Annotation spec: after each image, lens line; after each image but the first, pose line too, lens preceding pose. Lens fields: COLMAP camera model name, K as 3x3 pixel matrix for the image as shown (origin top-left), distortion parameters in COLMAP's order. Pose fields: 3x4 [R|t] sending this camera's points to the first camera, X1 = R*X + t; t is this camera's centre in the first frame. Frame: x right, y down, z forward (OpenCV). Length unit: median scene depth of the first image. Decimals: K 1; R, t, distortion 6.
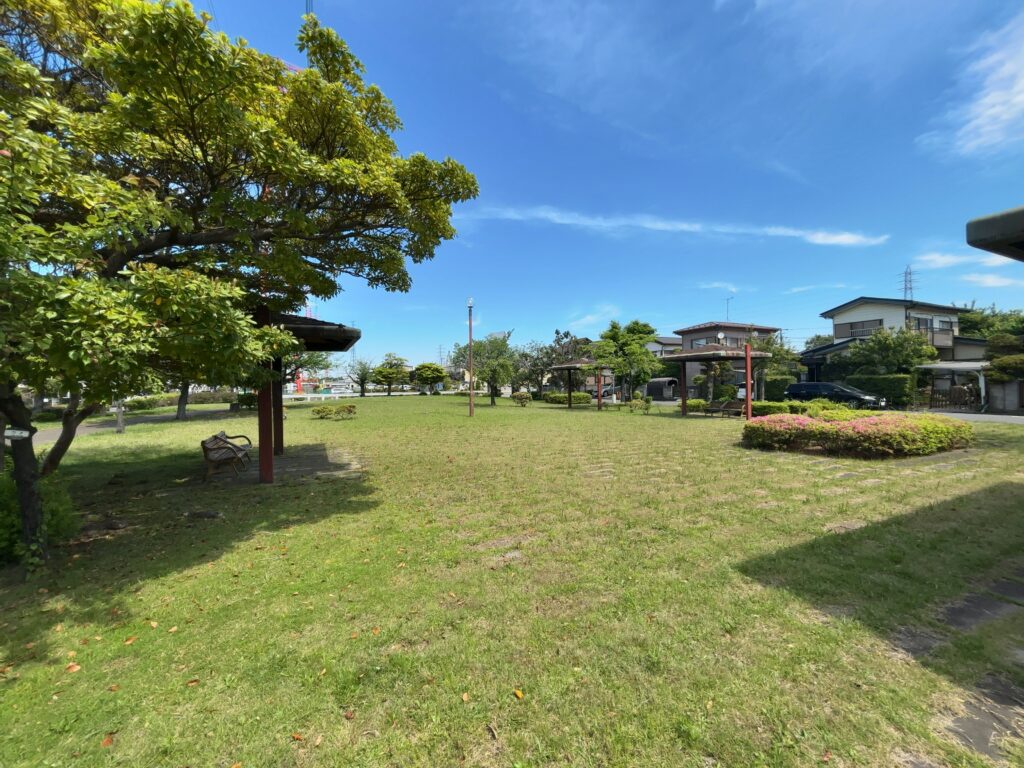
lens RADIAL K [[416.9, 0, 512.0], [0, 416.9, 384.0], [0, 0, 1]] dist [-0.000019, -0.000104]
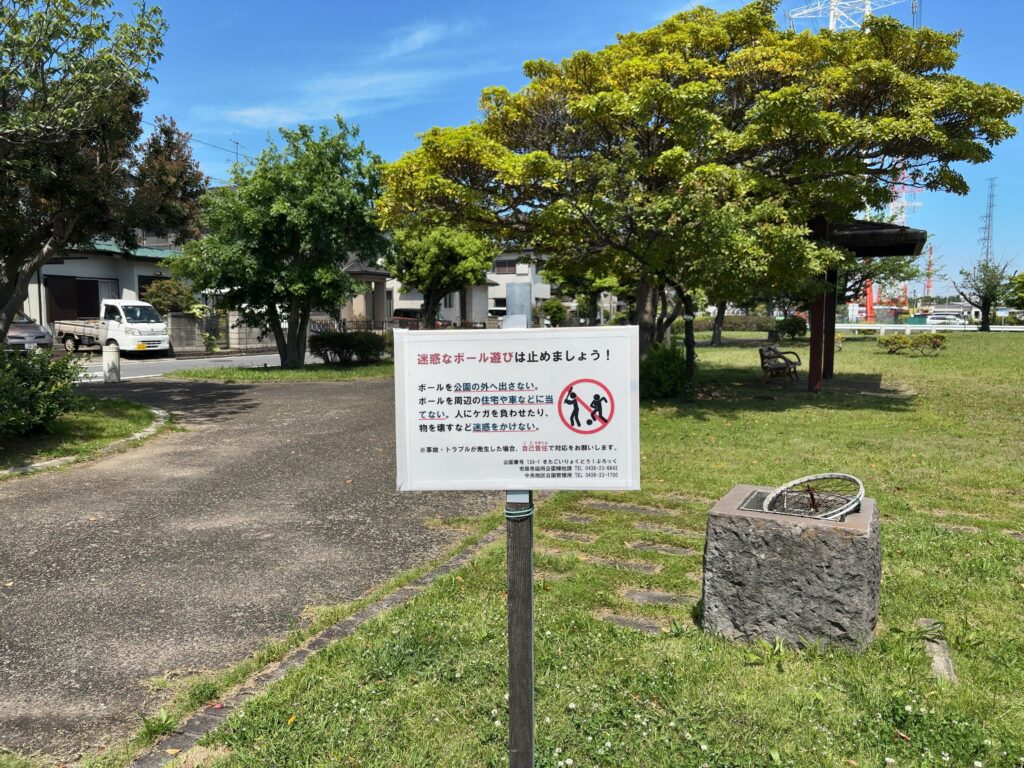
lens RADIAL K [[782.8, 0, 512.0], [0, 782.8, 384.0], [0, 0, 1]] dist [0.080863, -0.107178]
pose [[0.622653, 0.089627, -0.777348, 0.176072], [-0.016749, 0.994718, 0.101273, 0.012802], [0.782319, -0.050039, 0.620865, -0.302368]]
